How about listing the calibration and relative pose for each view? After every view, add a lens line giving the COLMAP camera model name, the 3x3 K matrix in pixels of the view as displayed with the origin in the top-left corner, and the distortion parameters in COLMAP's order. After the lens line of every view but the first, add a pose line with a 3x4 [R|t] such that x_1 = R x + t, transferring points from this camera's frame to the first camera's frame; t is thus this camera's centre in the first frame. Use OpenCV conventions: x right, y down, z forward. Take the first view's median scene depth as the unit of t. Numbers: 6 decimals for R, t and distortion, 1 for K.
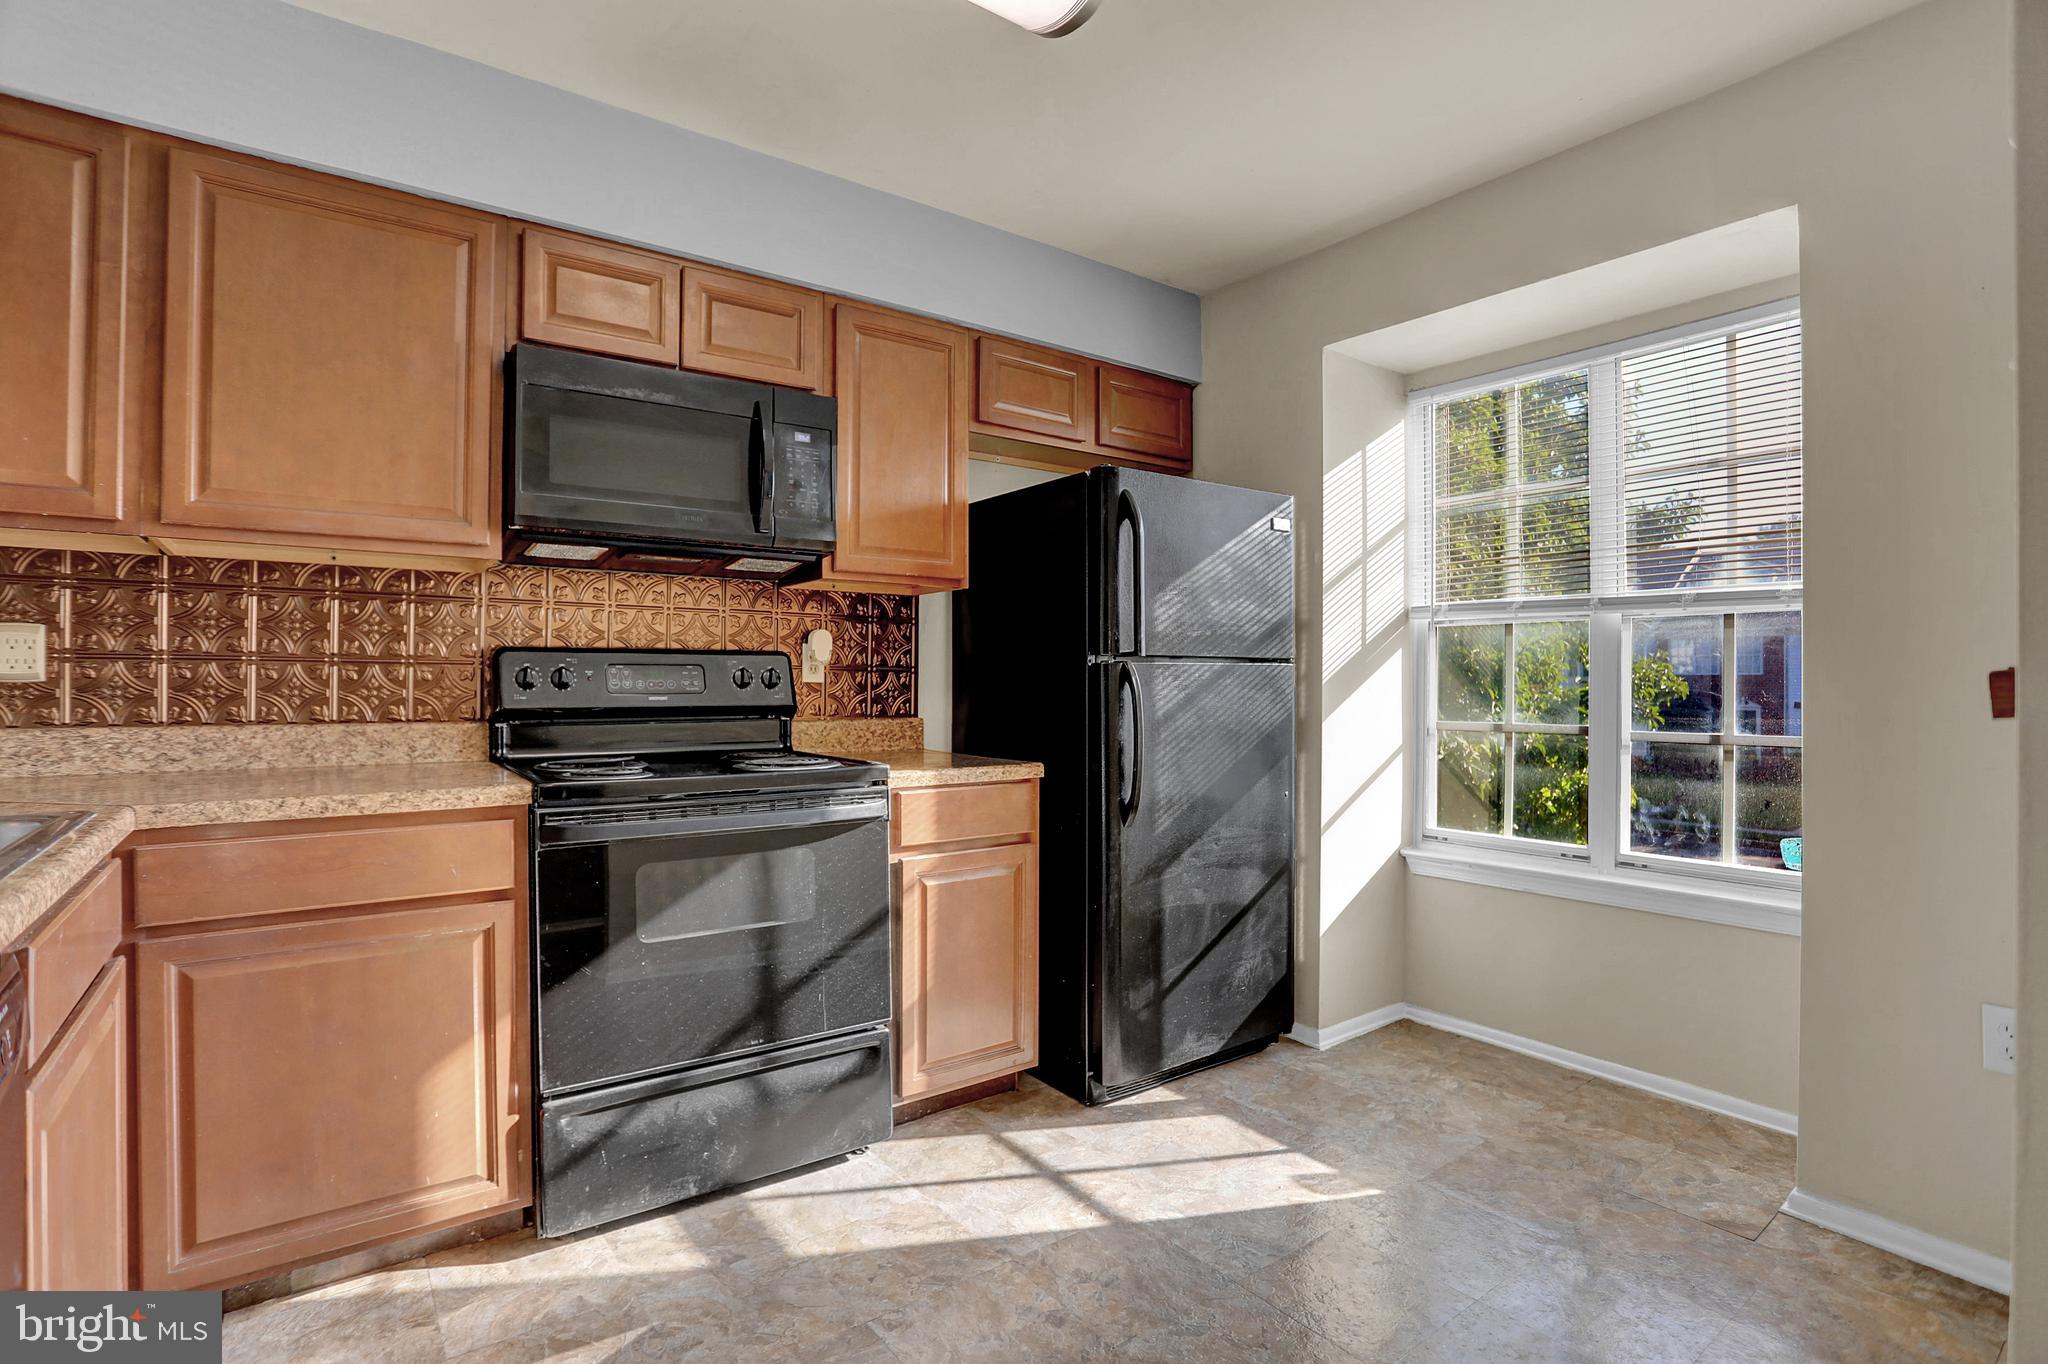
lens RADIAL K [[998.3, 0, 1018.8], [0, 998.3, 678.6], [0, 0, 1]] dist [-0.061431, 0.026739]
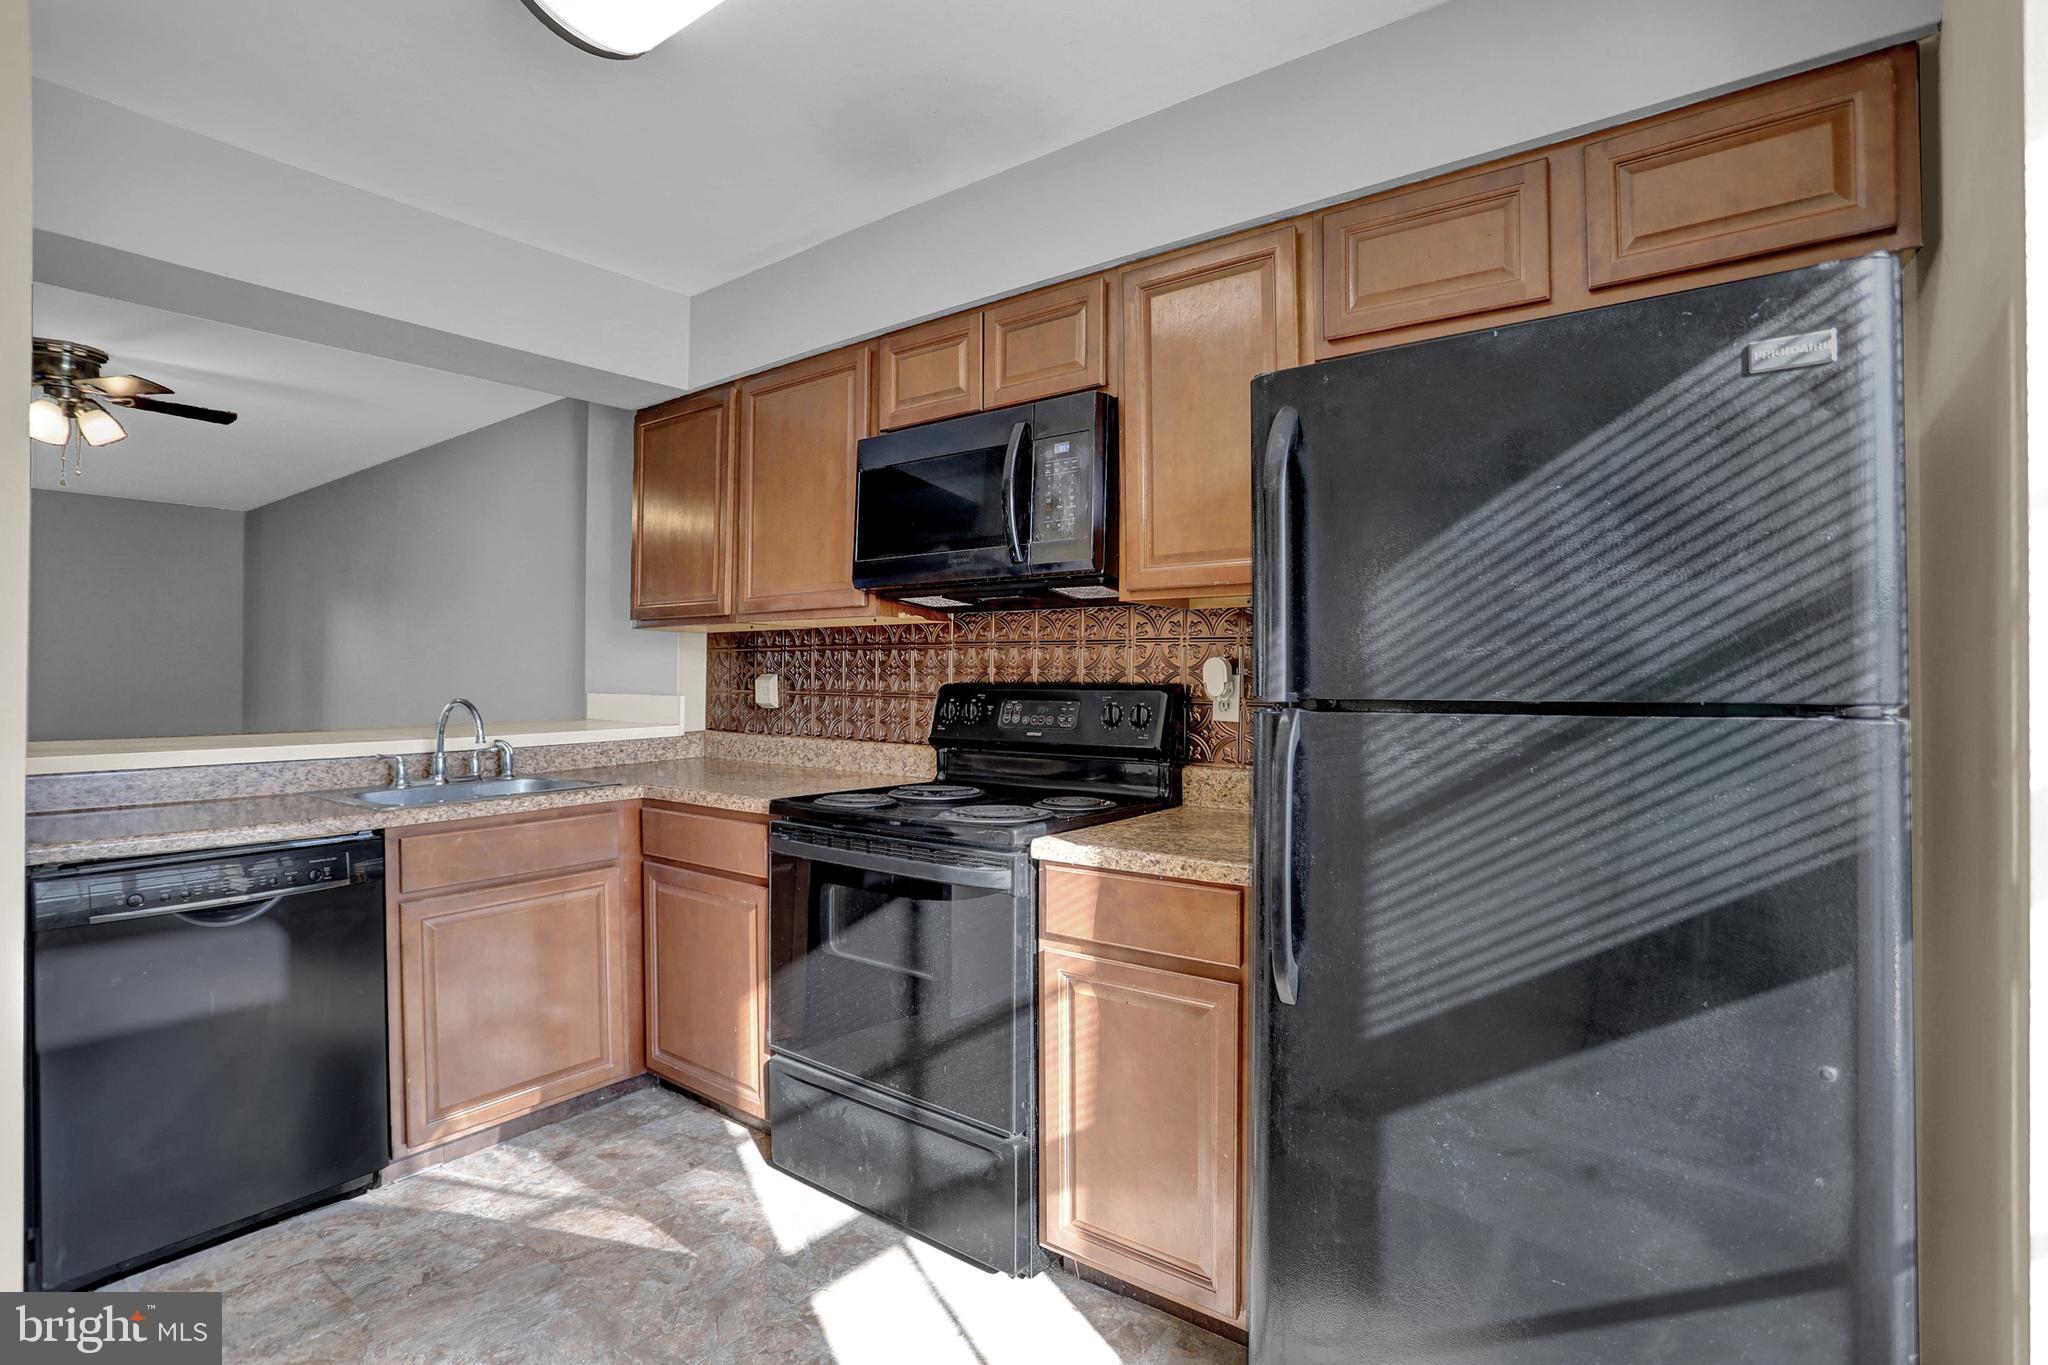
lens RADIAL K [[998.3, 0, 1029.3], [0, 998.3, 687.3], [0, 0, 1]] dist [-0.061431, 0.026739]
pose [[0.278271, -0.000792, -0.960502, 0.623198], [-0.006551, 0.999975, -0.002722, -0.026581], [0.960480, 0.007050, 0.278259, 0.728478]]
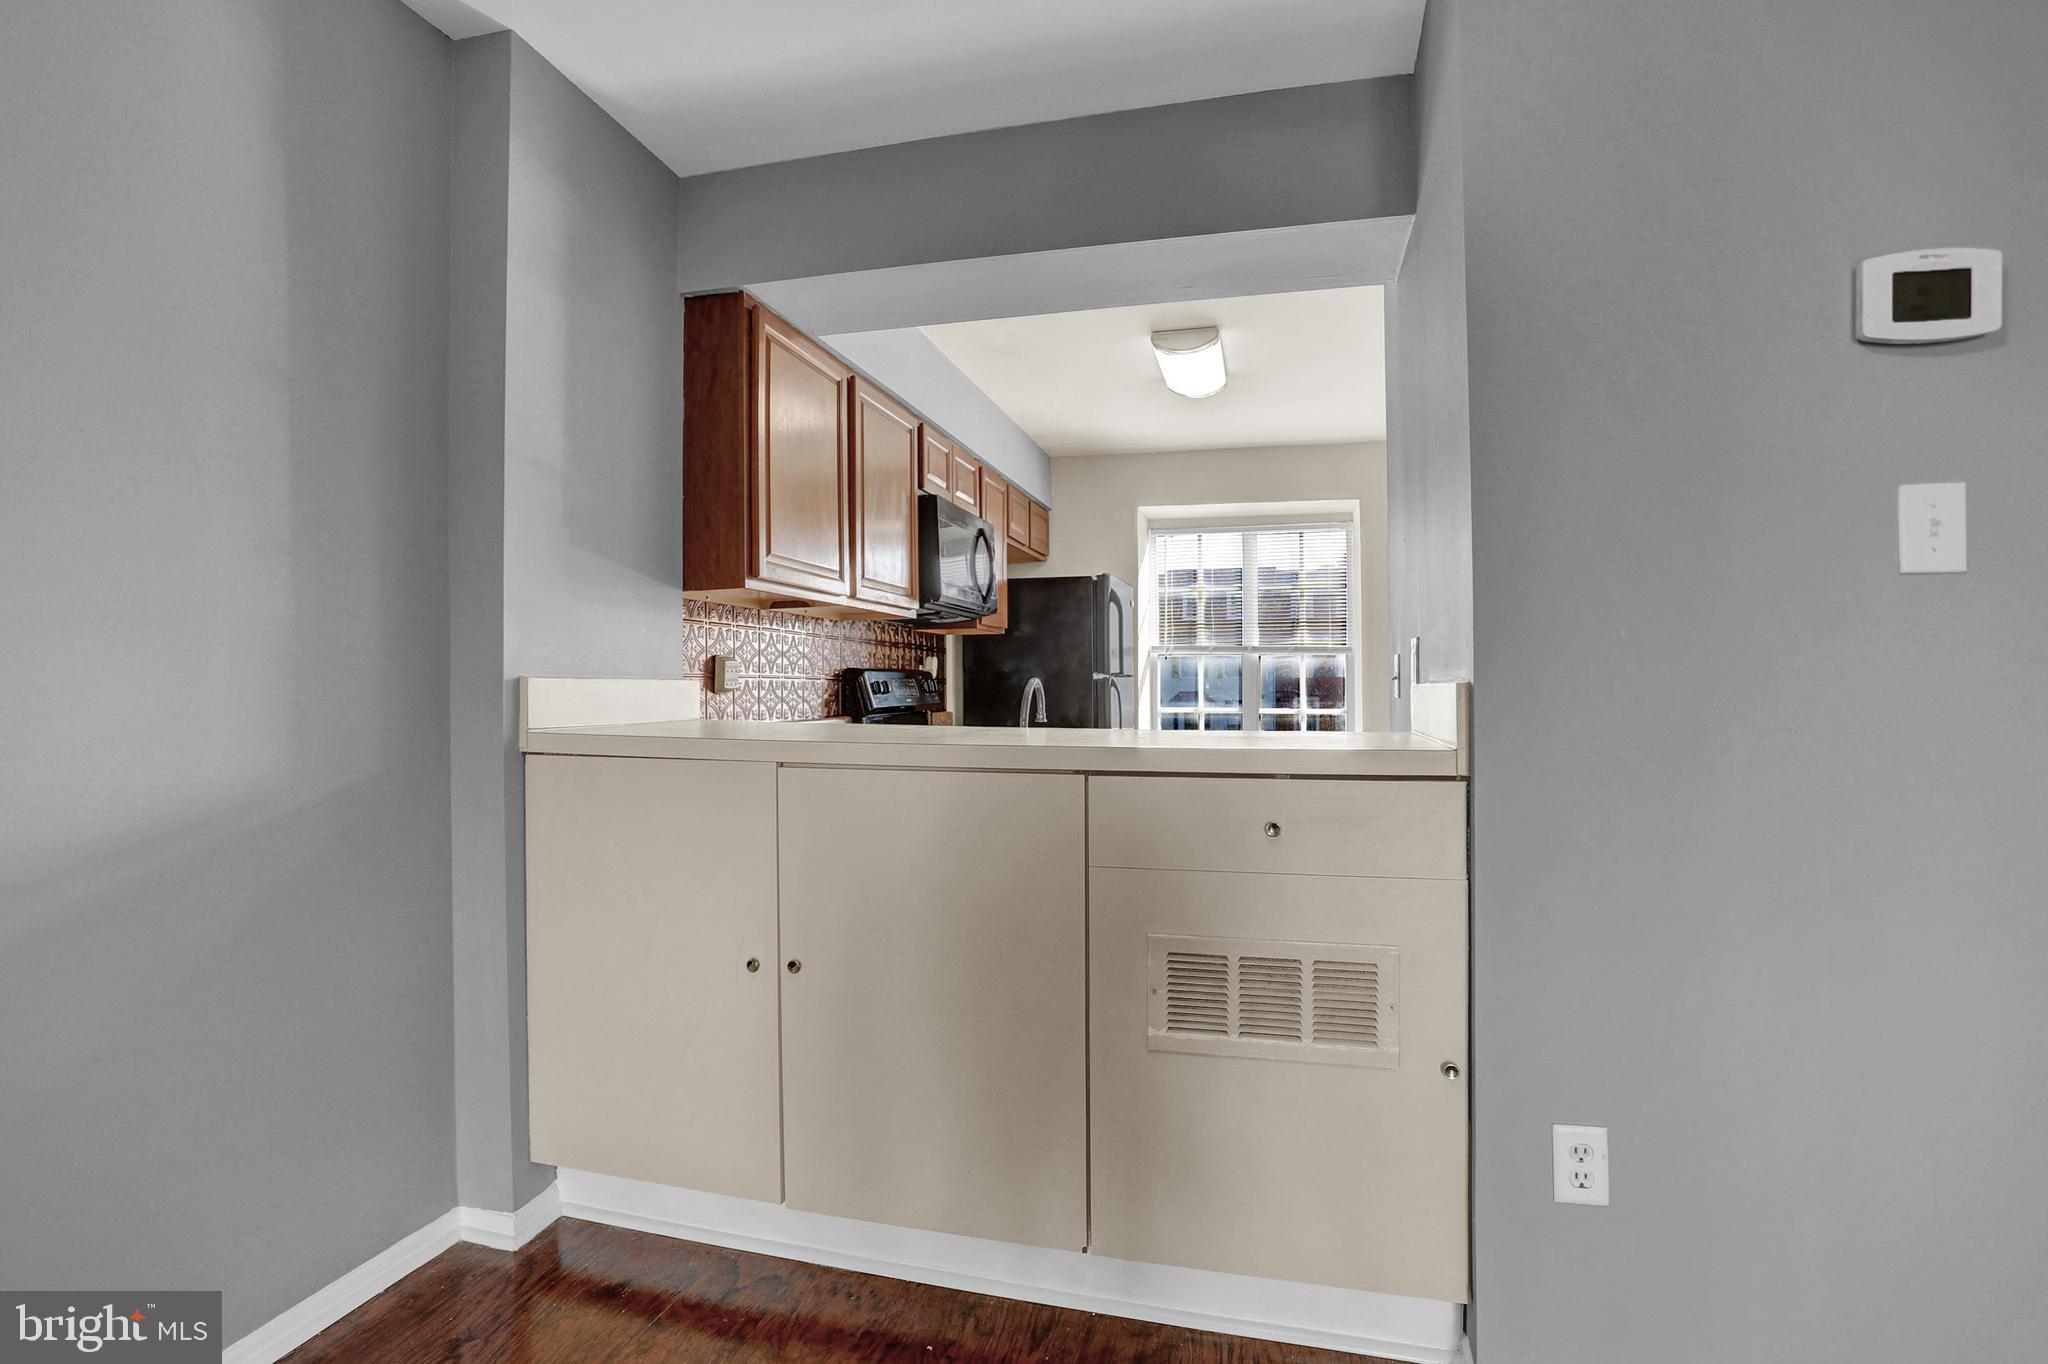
lens RADIAL K [[998.3, 0, 1029.3], [0, 998.3, 672.4], [0, 0, 1]] dist [-0.061431, 0.026739]
pose [[0.769480, 0.001736, 0.638669, -1.241195], [0.002539, 0.999980, -0.005778, -0.016838], [-0.638666, 0.006068, 0.769460, -0.368273]]
